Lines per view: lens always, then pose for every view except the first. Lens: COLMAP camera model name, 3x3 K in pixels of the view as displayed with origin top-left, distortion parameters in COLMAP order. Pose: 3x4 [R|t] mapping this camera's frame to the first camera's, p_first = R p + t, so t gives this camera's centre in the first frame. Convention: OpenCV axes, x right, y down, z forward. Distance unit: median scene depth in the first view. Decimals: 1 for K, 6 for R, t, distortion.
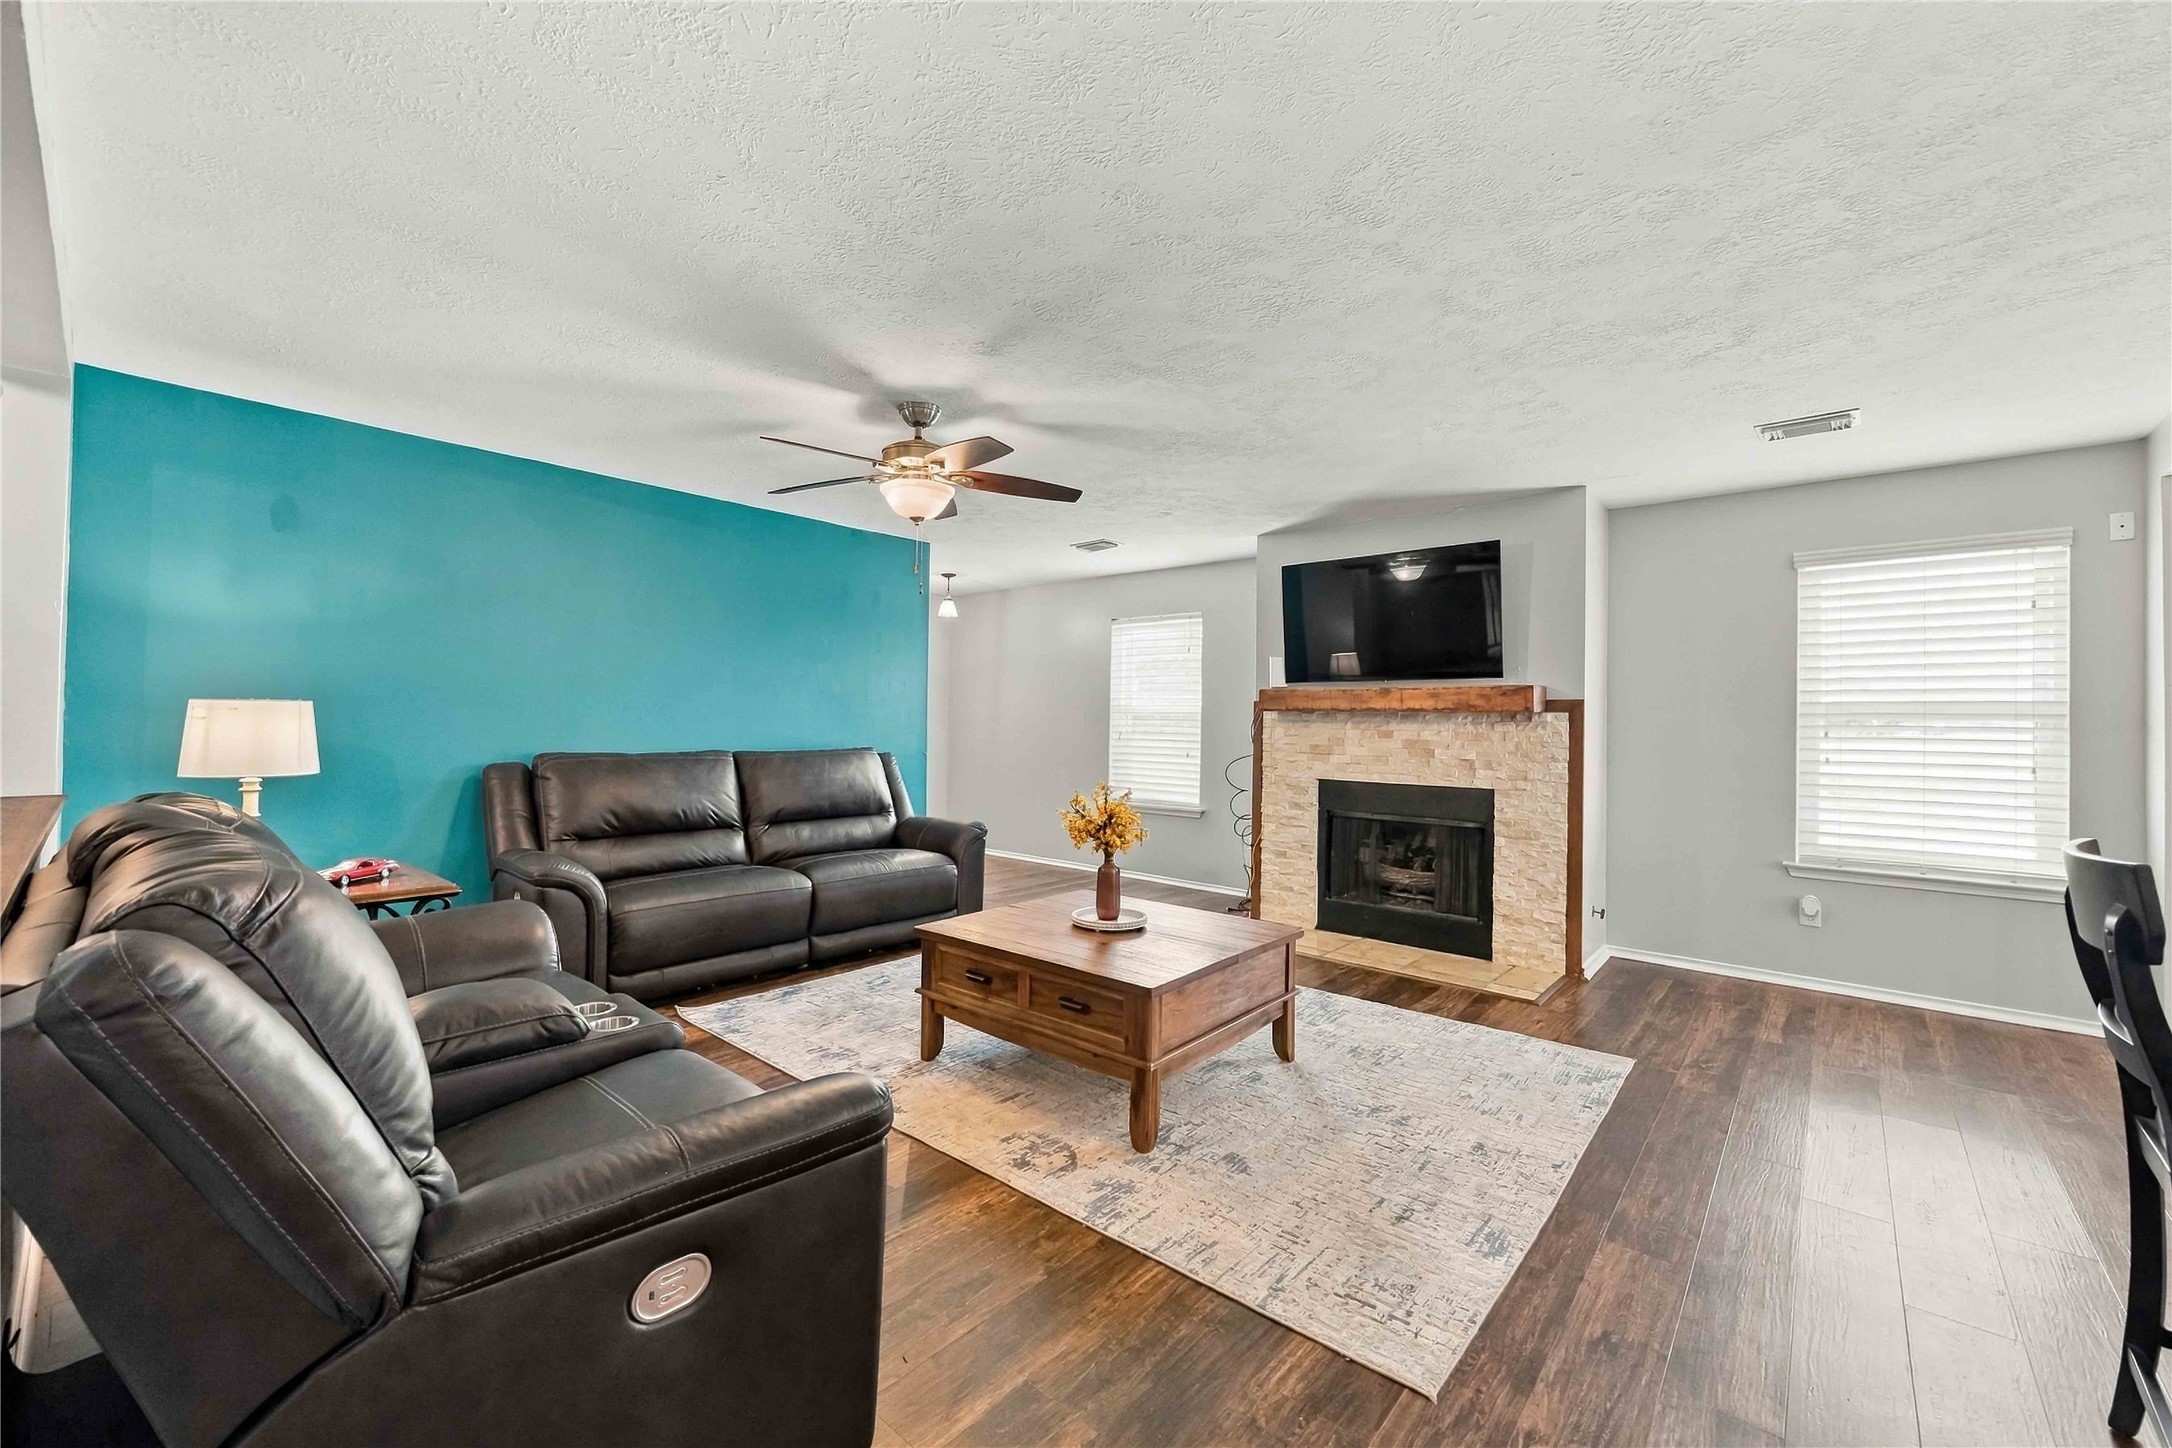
lens RADIAL K [[847.7, 0, 1081.5], [0, 847.7, 718.6], [0, 0, 1]] dist [0.000632, 0.000396]
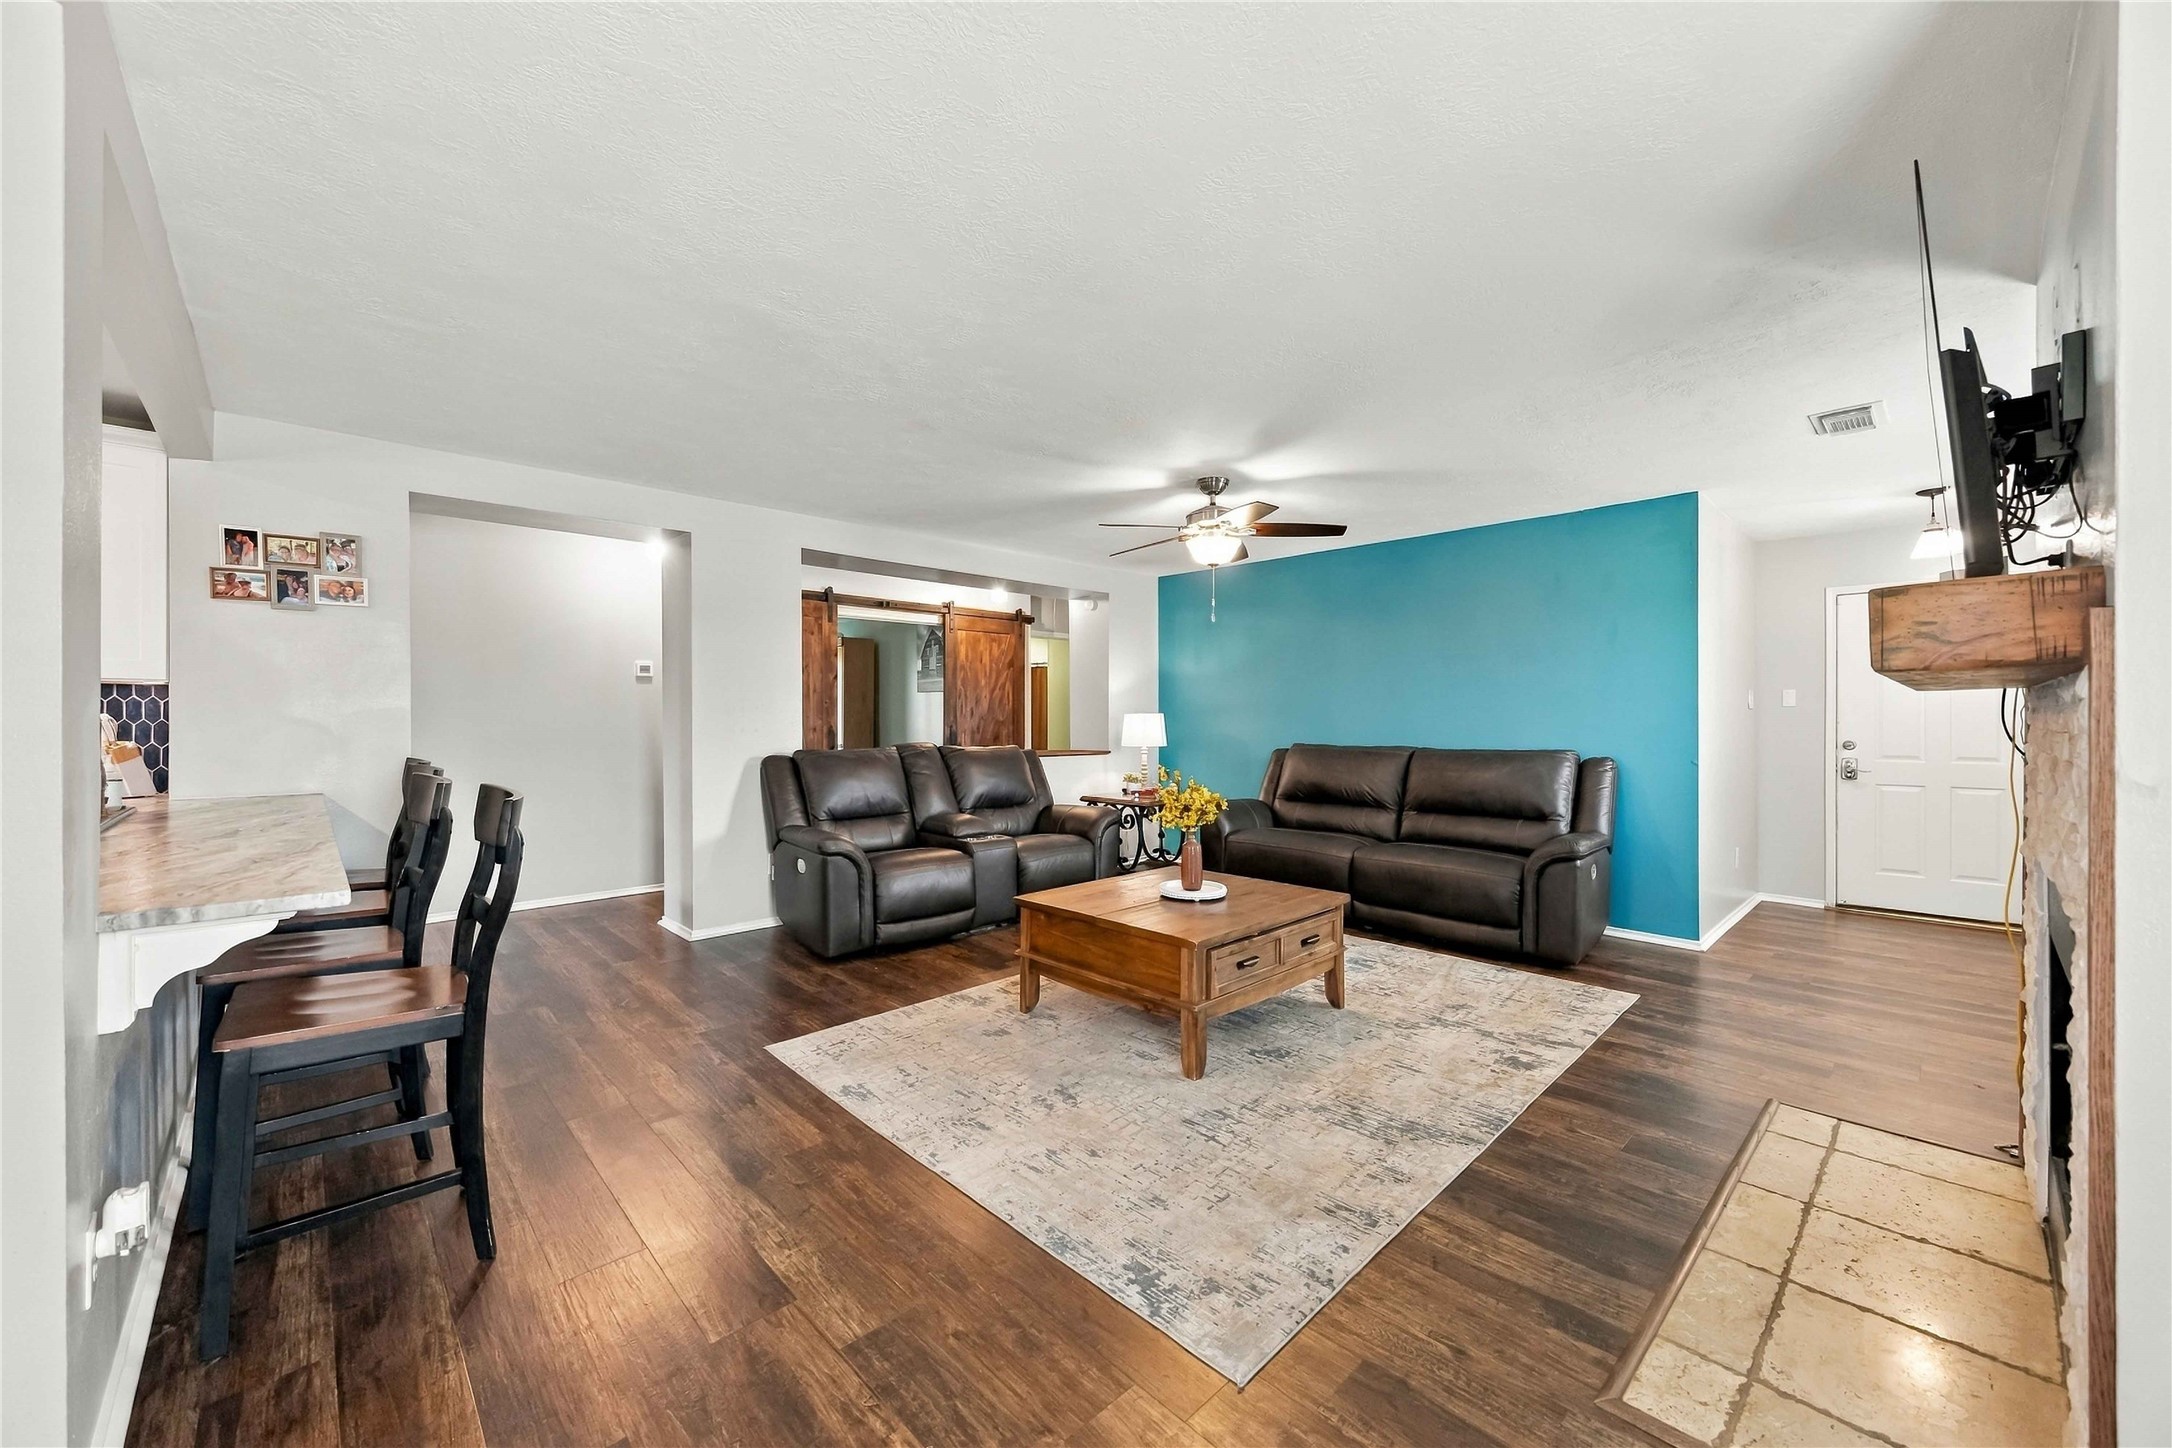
lens RADIAL K [[841.6, 0, 1105.7], [0, 841.6, 721.6], [0, 0, 1]] dist [-0.000144, 0.021050]
pose [[-0.079791, -0.010238, -0.996759, 1.154059], [0.003113, 0.999940, -0.010520, 0.022167], [0.996807, -0.003943, -0.079754, 0.962823]]
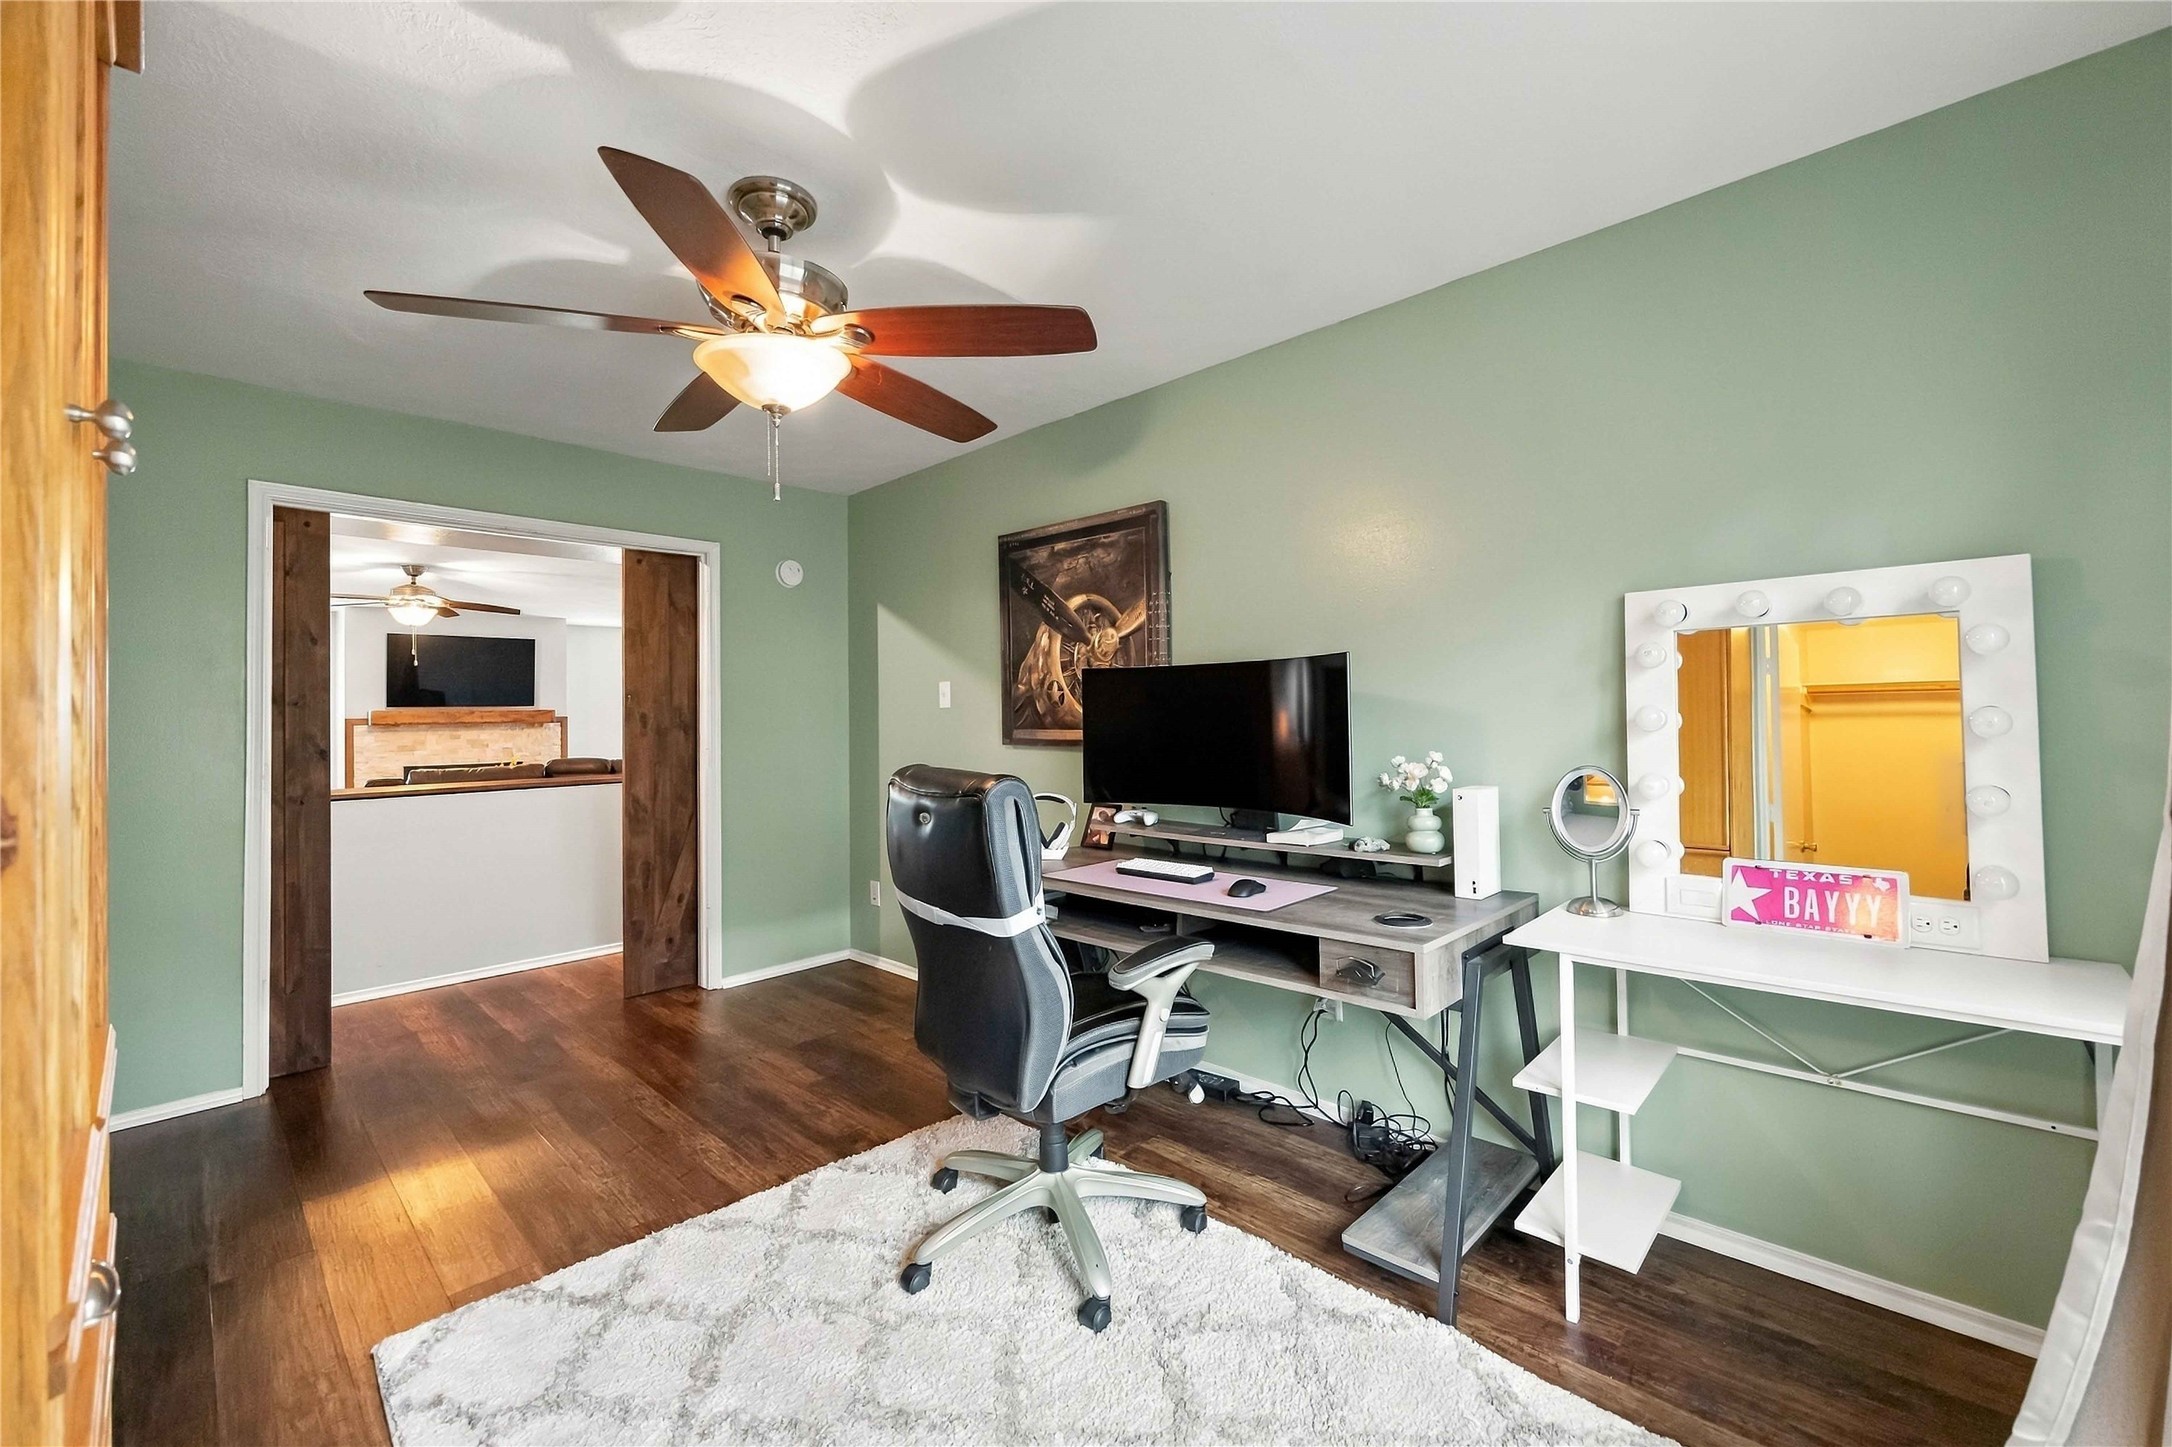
lens RADIAL K [[847.7, 0, 1081.5], [0, 847.7, 718.1], [0, 0, 1]] dist [0.000632, 0.000396]
pose [[0.027055, -0.015929, 0.999507, -2.048394], [0.007866, 0.999845, 0.015721, -0.056597], [-0.999603, 0.007436, 0.027176, -0.506988]]
